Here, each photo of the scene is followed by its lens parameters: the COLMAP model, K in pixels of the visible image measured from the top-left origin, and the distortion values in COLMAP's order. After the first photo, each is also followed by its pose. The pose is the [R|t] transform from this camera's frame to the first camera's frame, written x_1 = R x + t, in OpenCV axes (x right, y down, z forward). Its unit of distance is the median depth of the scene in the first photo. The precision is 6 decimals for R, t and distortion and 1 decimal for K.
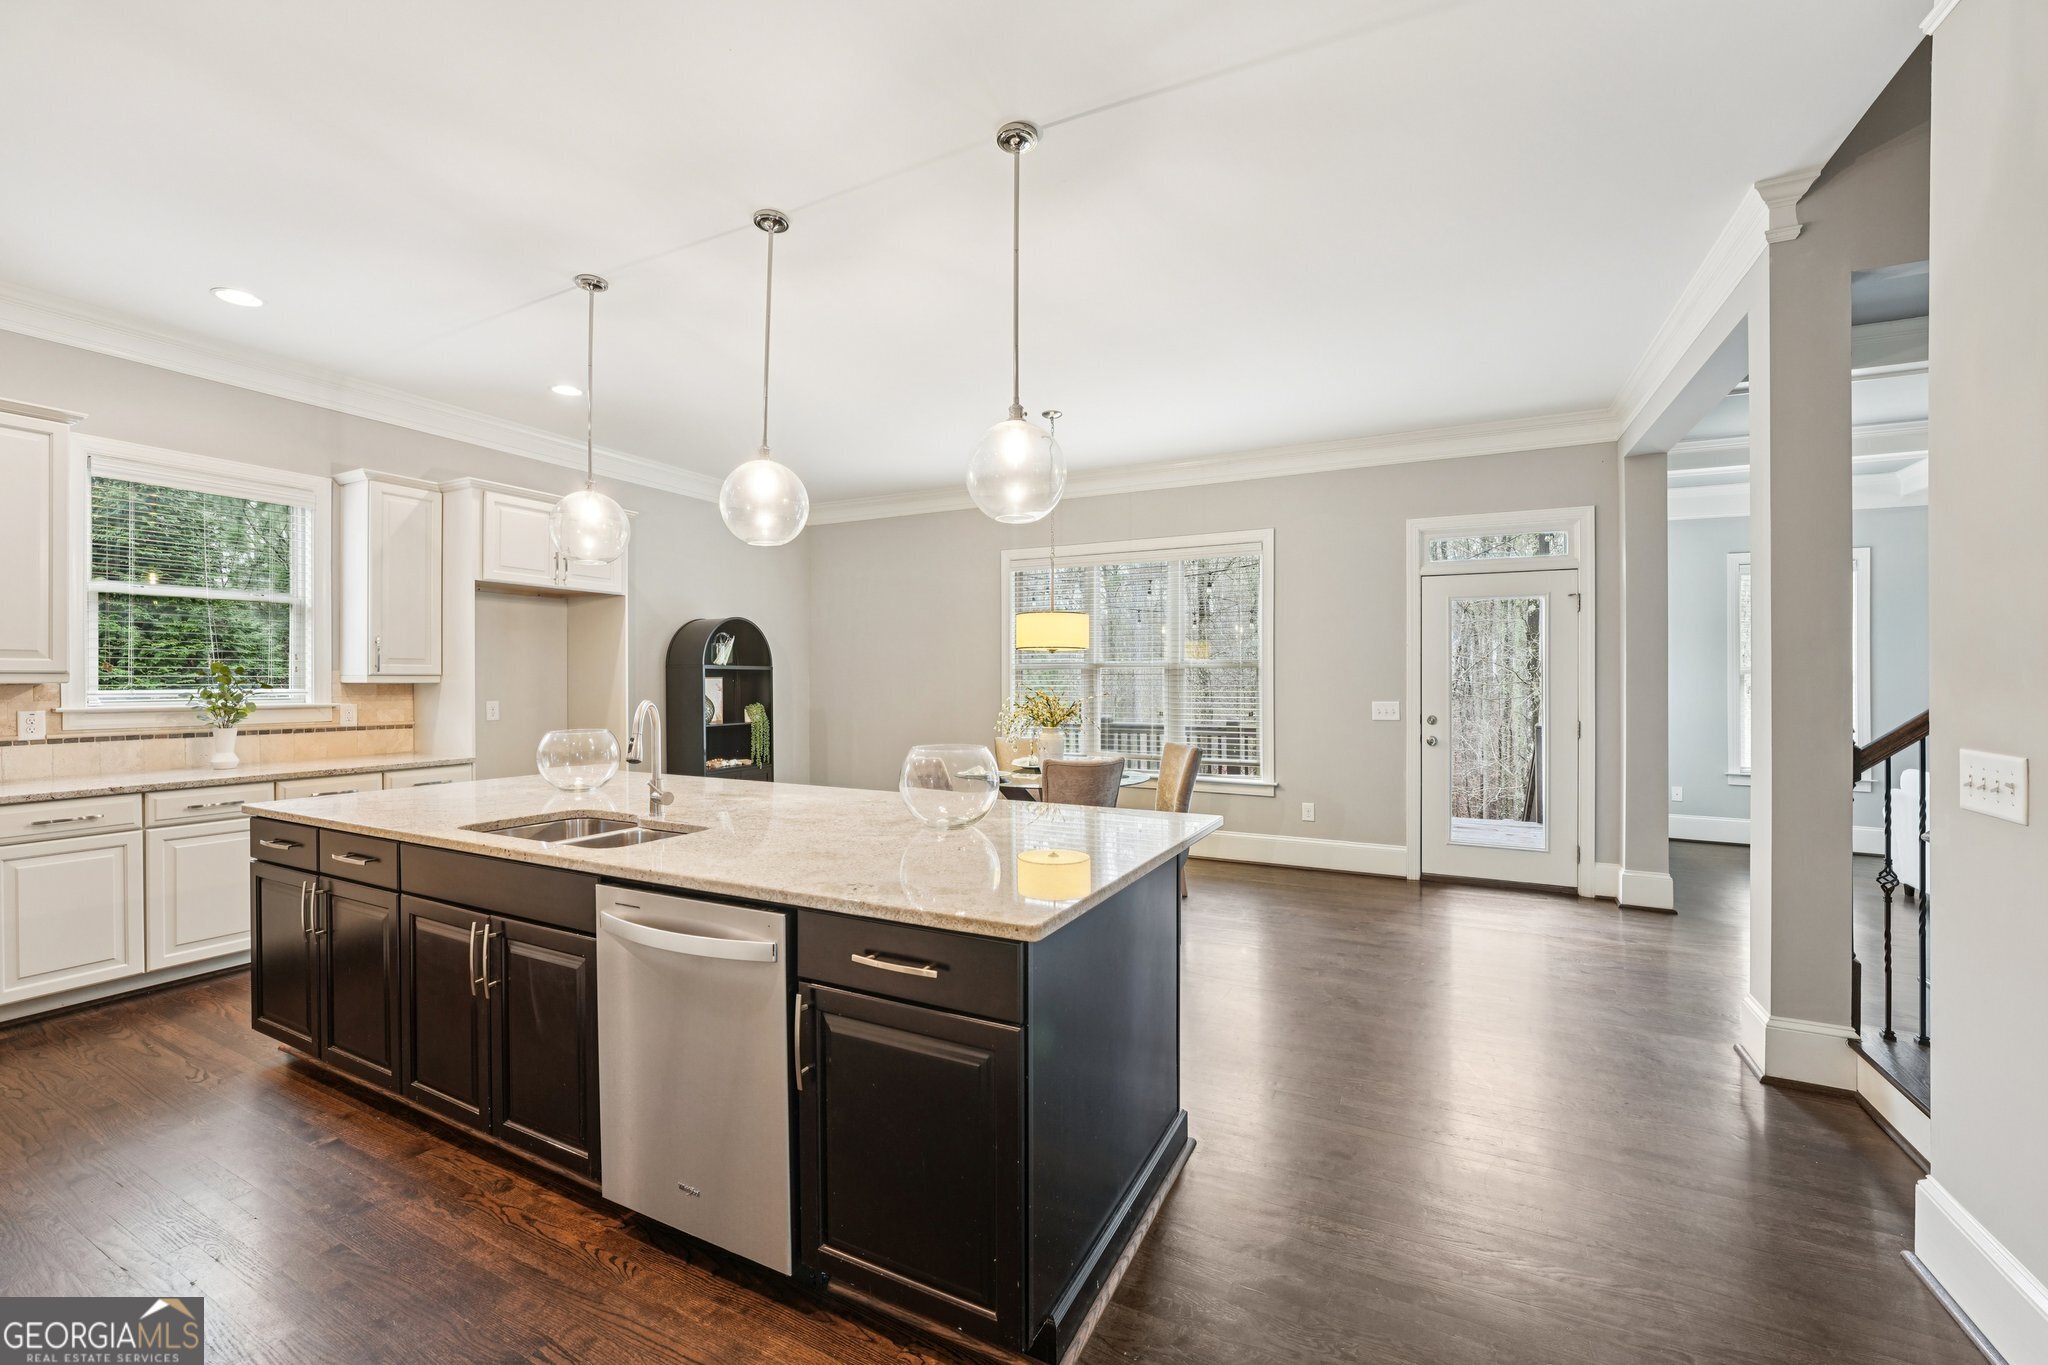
lens RADIAL K [[833.3, 0, 1016.4], [0, 833.3, 680.7], [0, 0, 1]] dist [-0.019347, 0.003375]
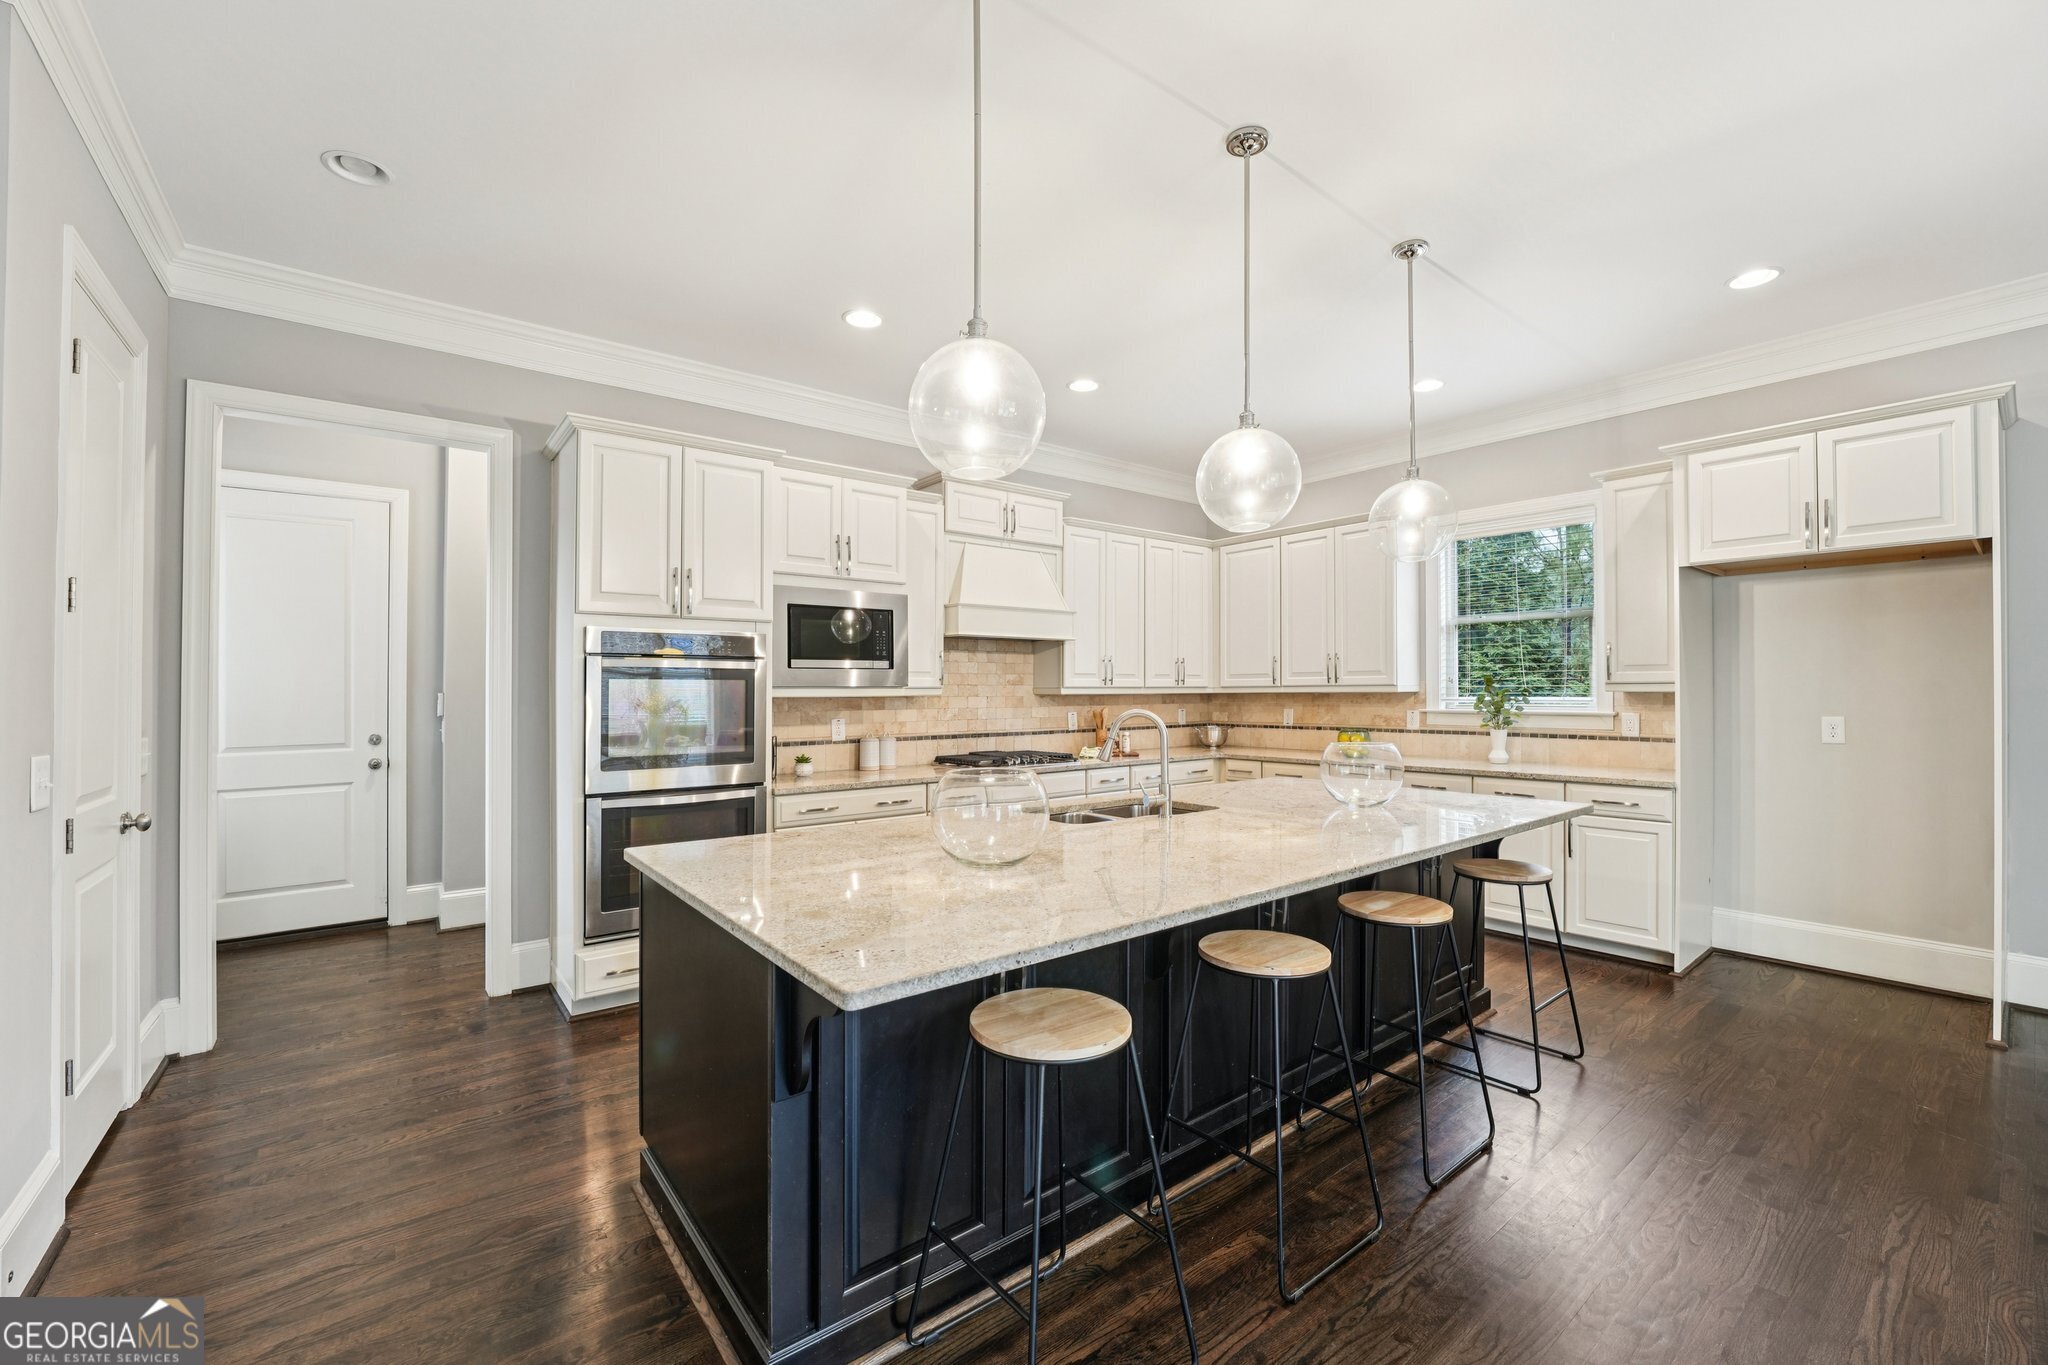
lens RADIAL K [[833.3, 0, 1034.3], [0, 833.3, 692.8], [0, 0, 1]] dist [-0.019347, 0.003375]
pose [[-0.431739, 0.001188, -0.901998, 0.377259], [0.004396, 0.999990, -0.000787, 0.002040], [0.901988, -0.004305, -0.431740, 0.816470]]
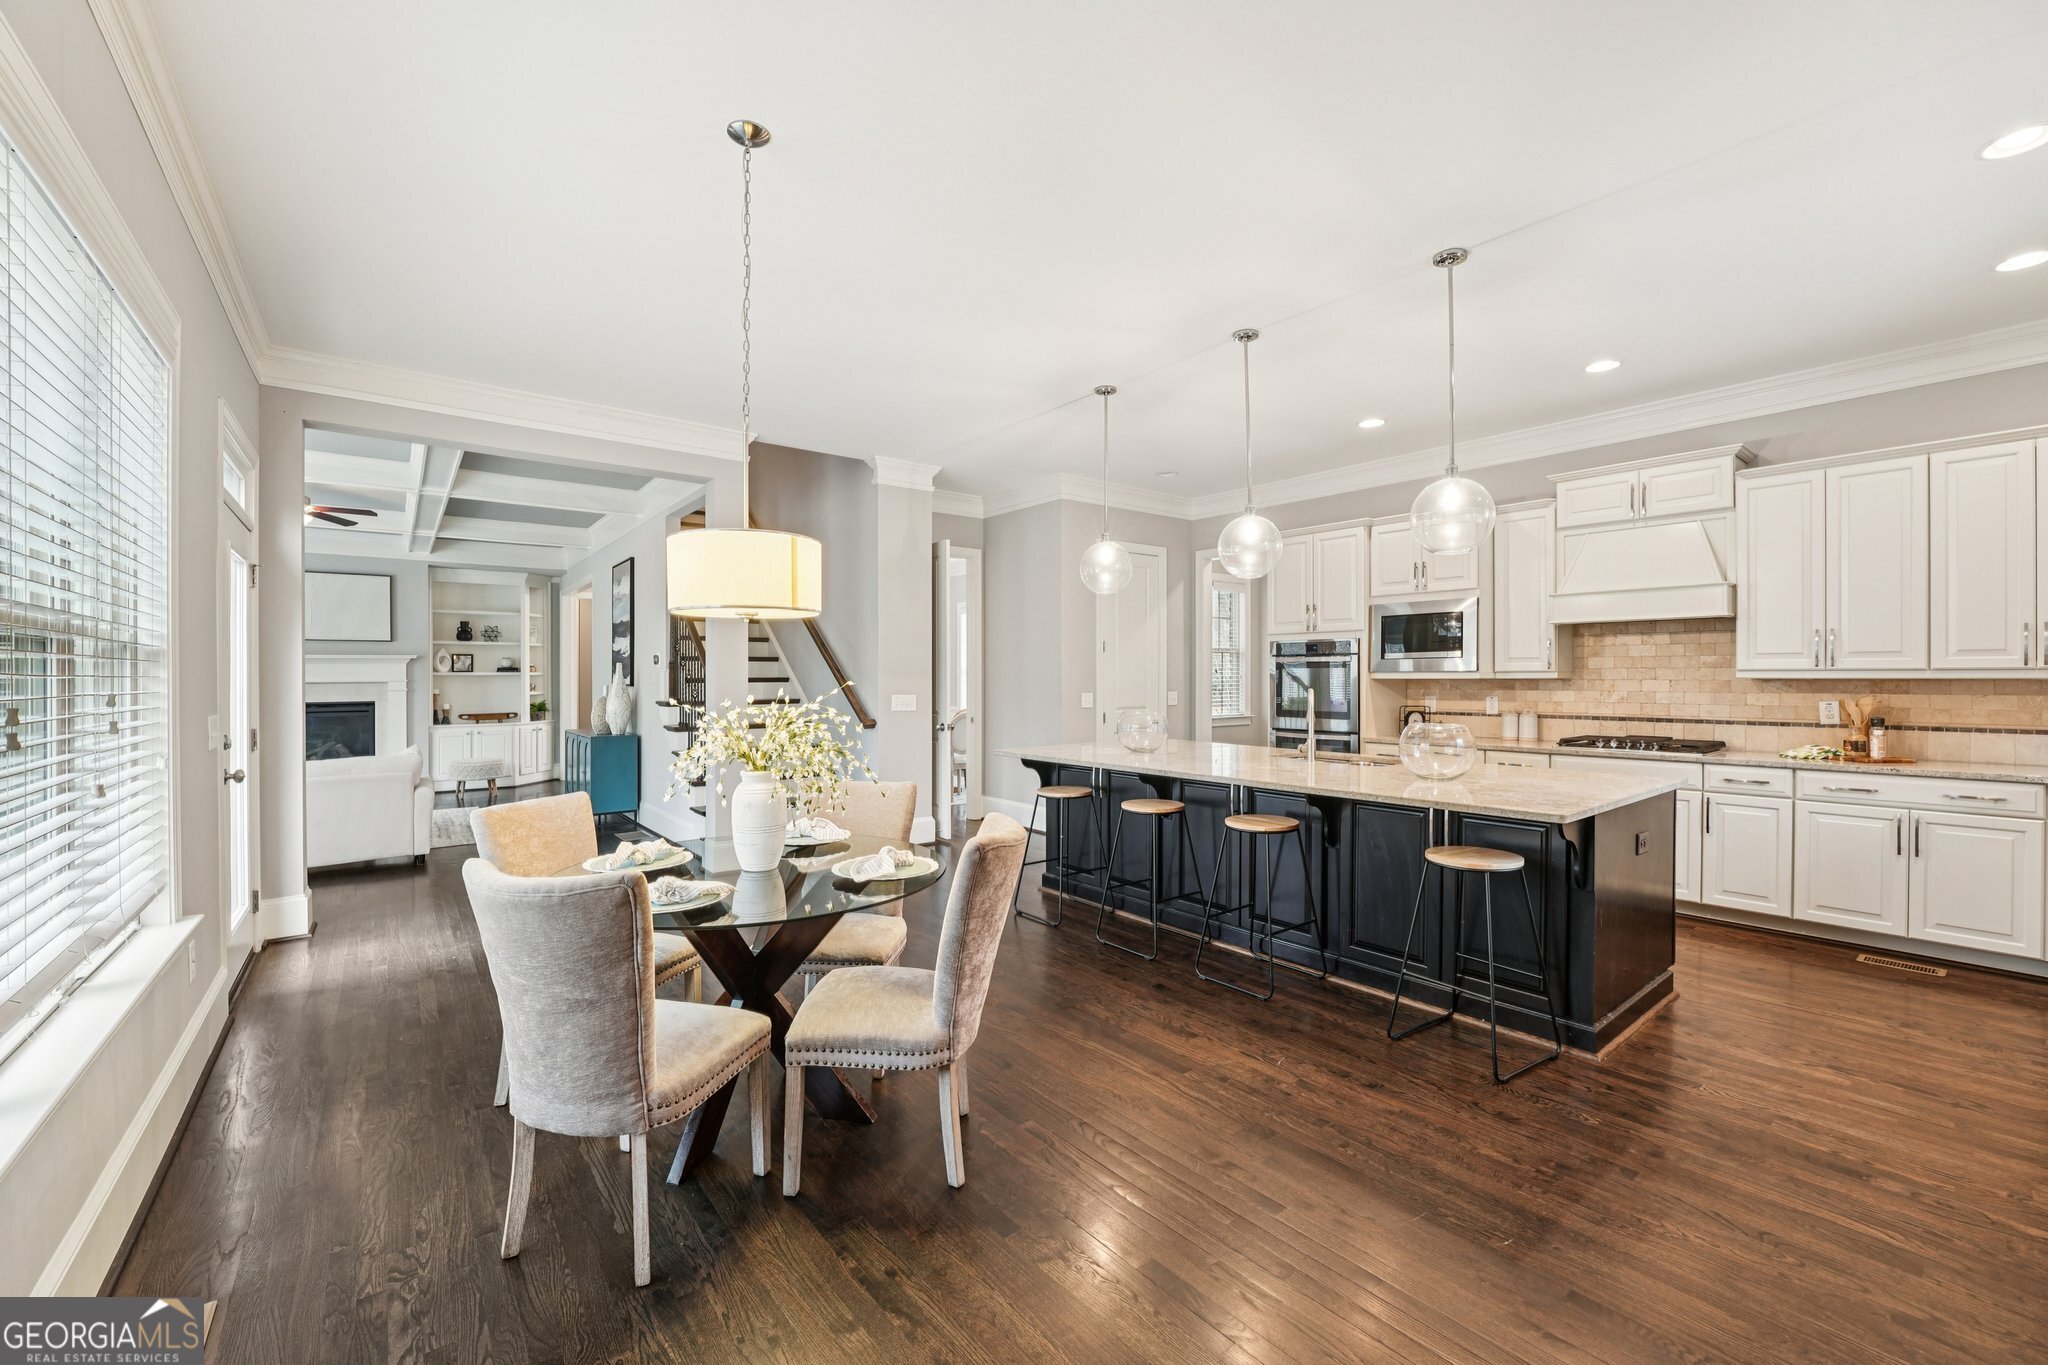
lens RADIAL K [[833.3, 0, 1016.9], [0, 833.3, 673.8], [0, 0, 1]] dist [-0.019347, 0.003375]
pose [[-0.906279, -0.000682, 0.422678, -0.358586], [-0.003632, 0.999974, -0.006175, 0.008049], [-0.422663, -0.007132, -0.906259, 1.656143]]
